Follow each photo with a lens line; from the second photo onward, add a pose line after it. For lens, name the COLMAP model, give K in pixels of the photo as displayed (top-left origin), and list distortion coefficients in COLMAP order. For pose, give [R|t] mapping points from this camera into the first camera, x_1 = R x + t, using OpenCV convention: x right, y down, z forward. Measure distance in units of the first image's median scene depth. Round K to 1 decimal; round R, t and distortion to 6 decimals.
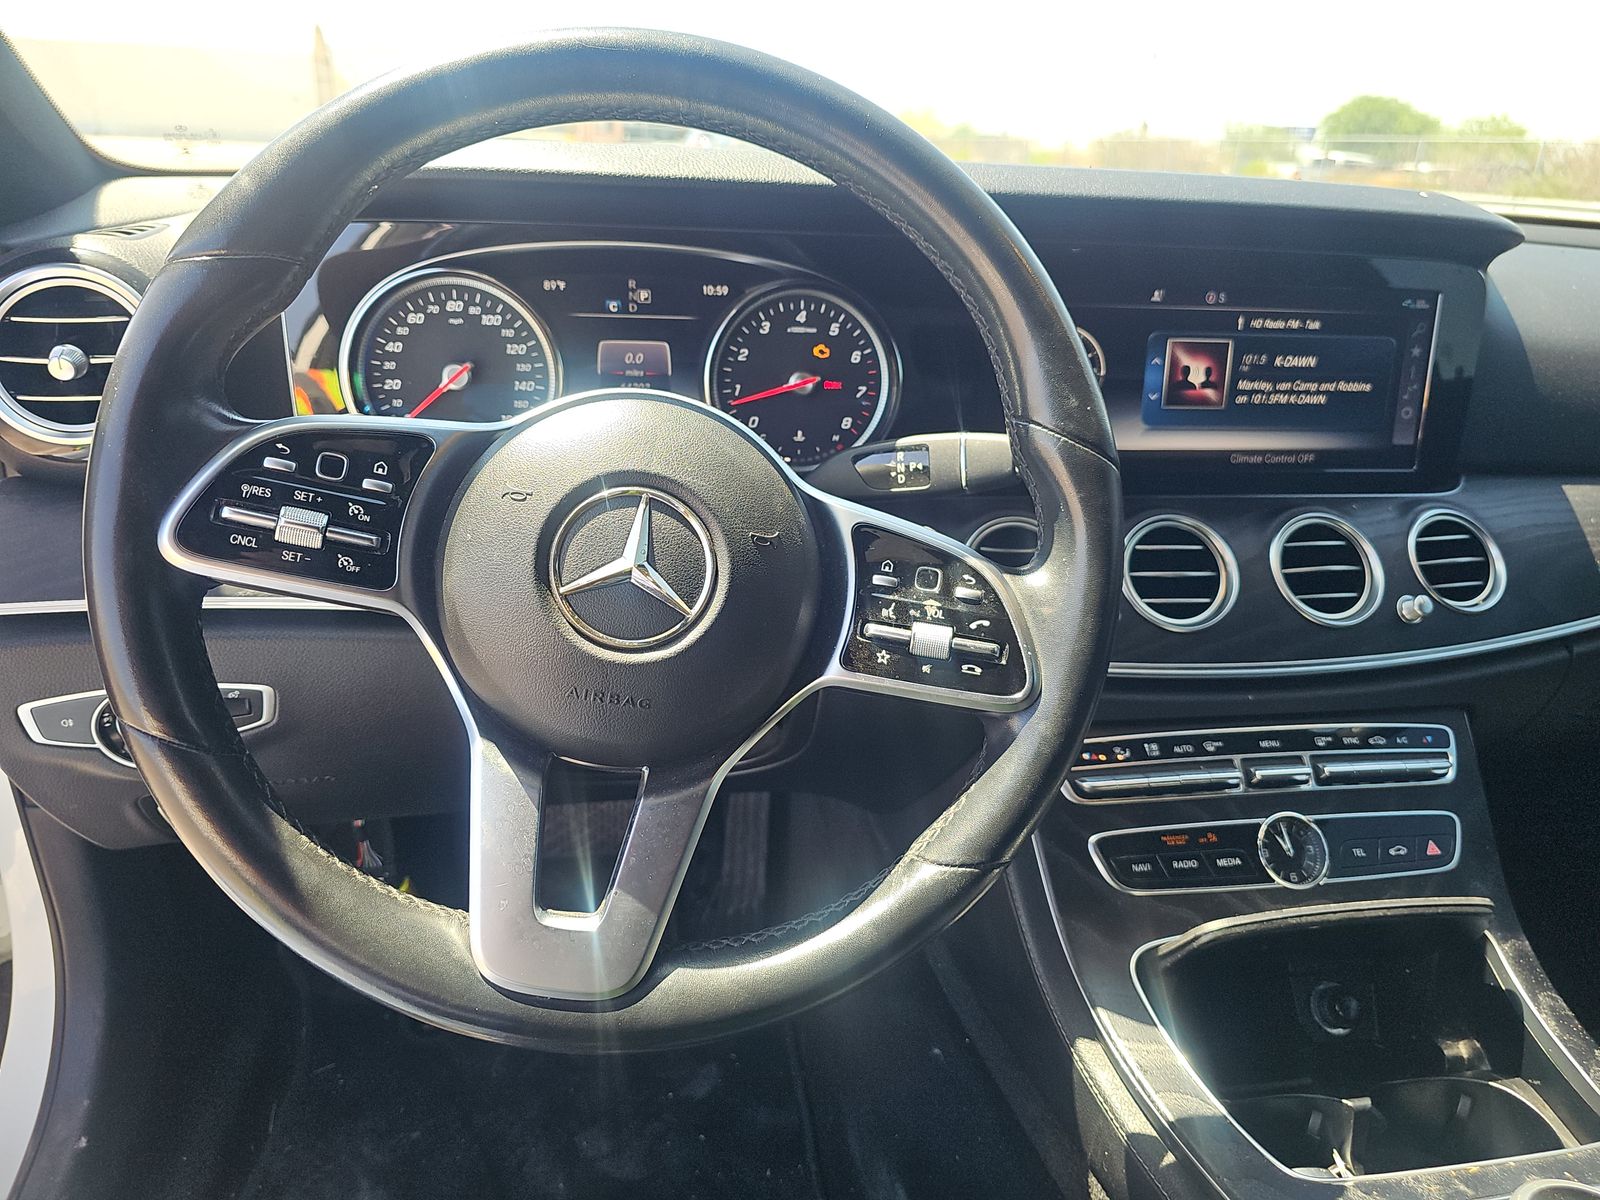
lens RADIAL K [[1068.2, 0, 801.1], [0, 1068.2, 591.1], [0, 0, 1]] dist [0.020824, -0.036380]
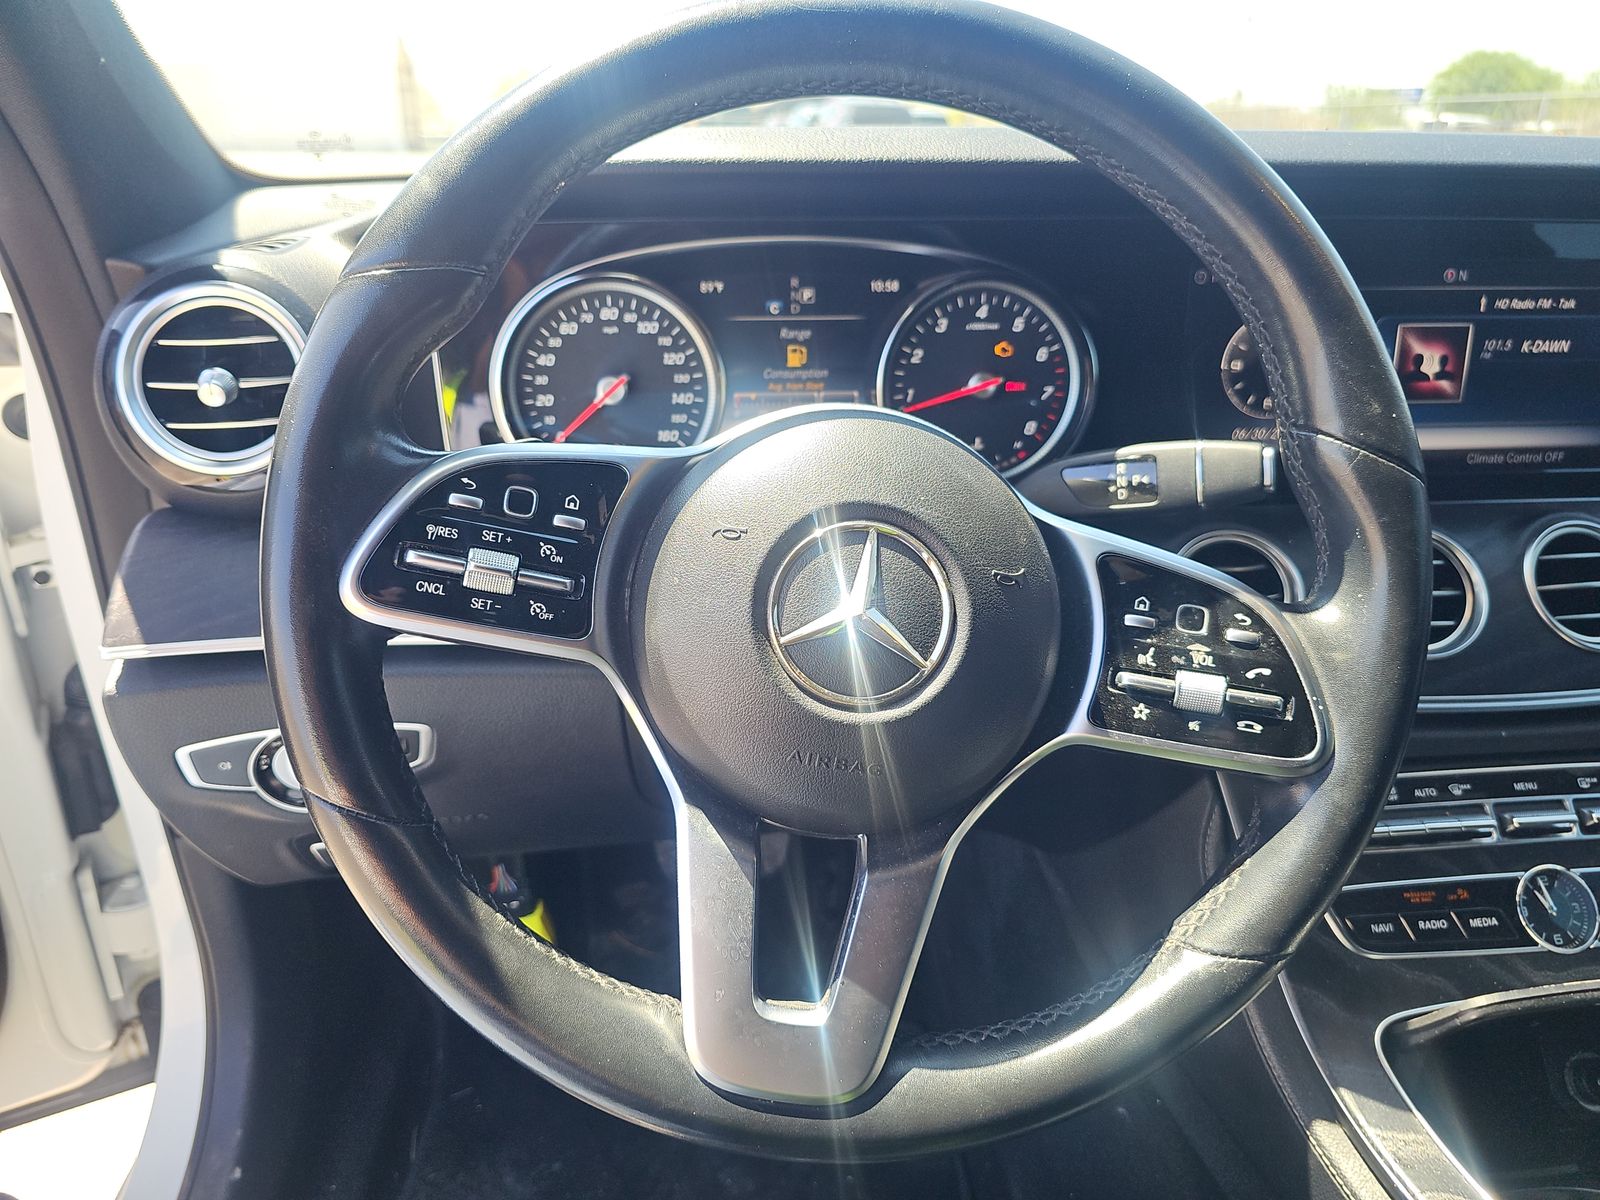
lens RADIAL K [[1068.2, 0, 786.2], [0, 1068.2, 610.4], [0, 0, 1]] dist [0.020824, -0.036380]
pose [[0.996328, -0.008459, -0.085204, -0.103332], [0.010554, 0.999652, 0.024173, -0.033157], [0.084970, -0.024984, 0.996070, 0.092479]]
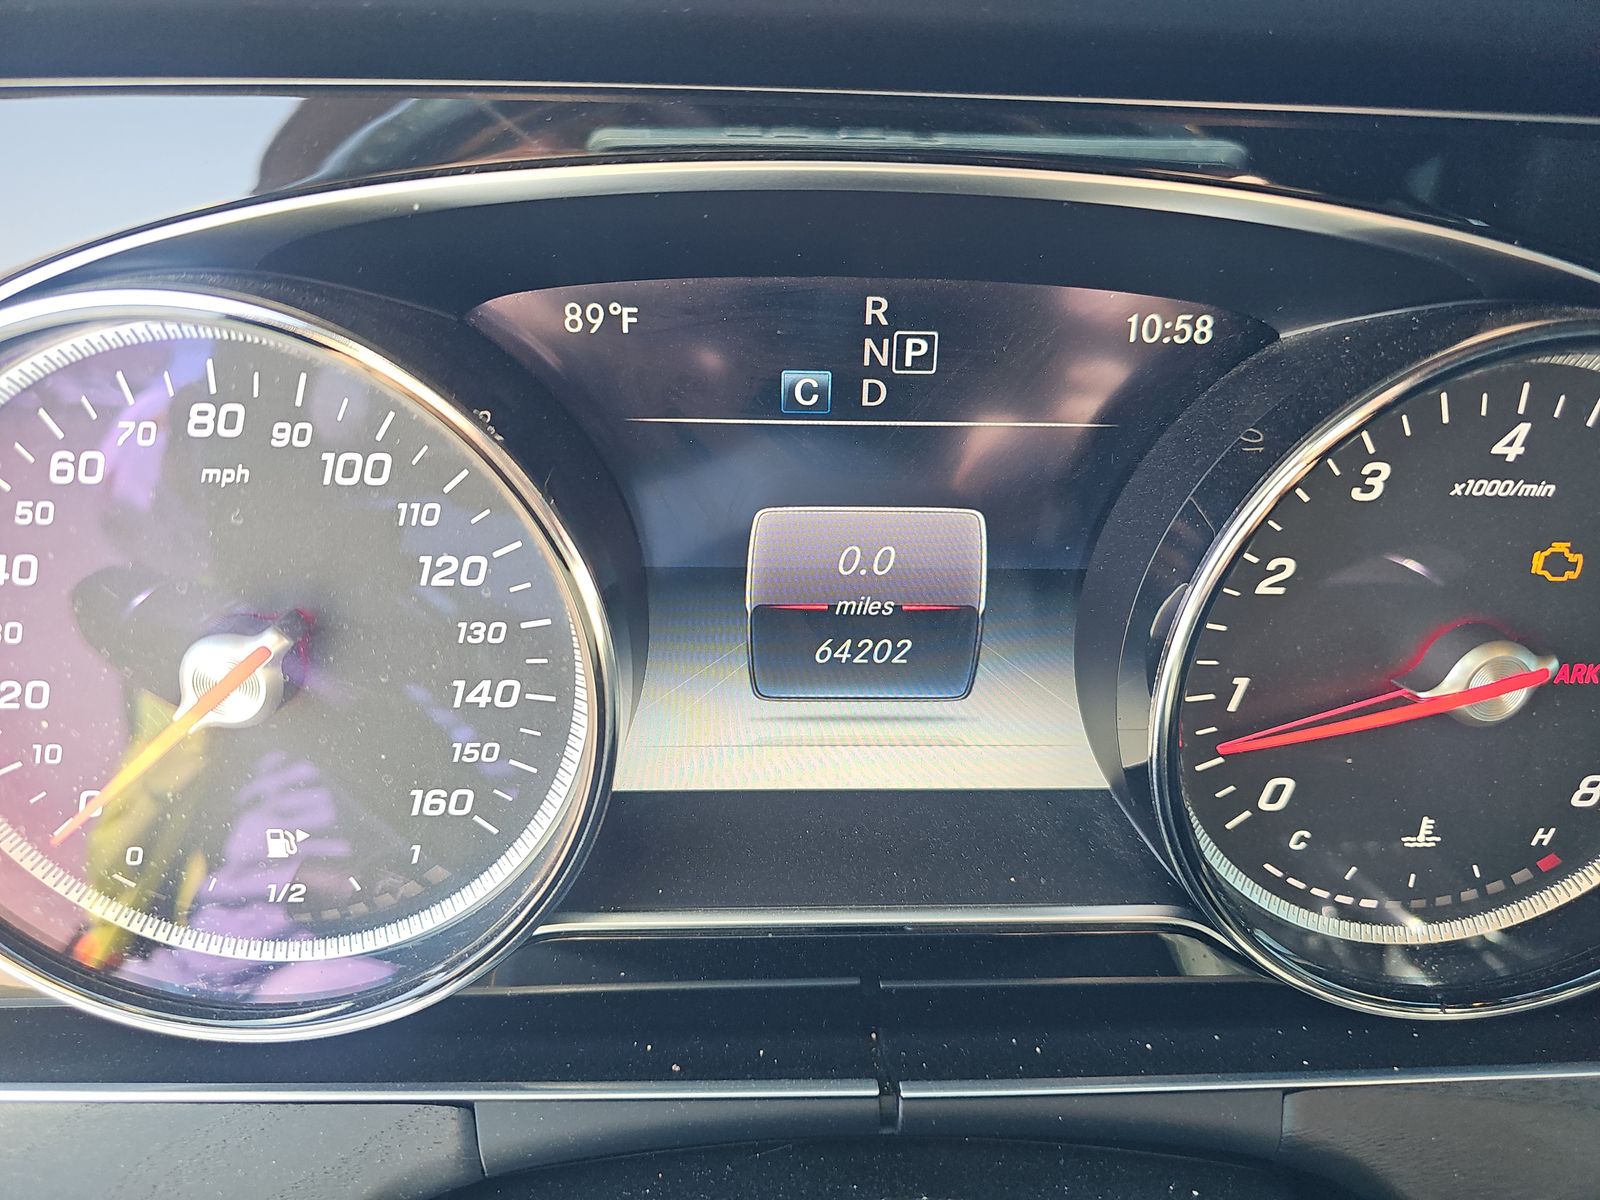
lens RADIAL K [[1160.8, 0, 787.8], [0, 1160.8, 589.3], [0, 0, 1]] dist [-0.026082, -0.006532]
pose [[0.993775, 0.034750, -0.105852, -0.168946], [-0.026352, 0.996468, 0.079735, -0.274889], [0.108248, -0.076449, 0.991180, 0.803448]]
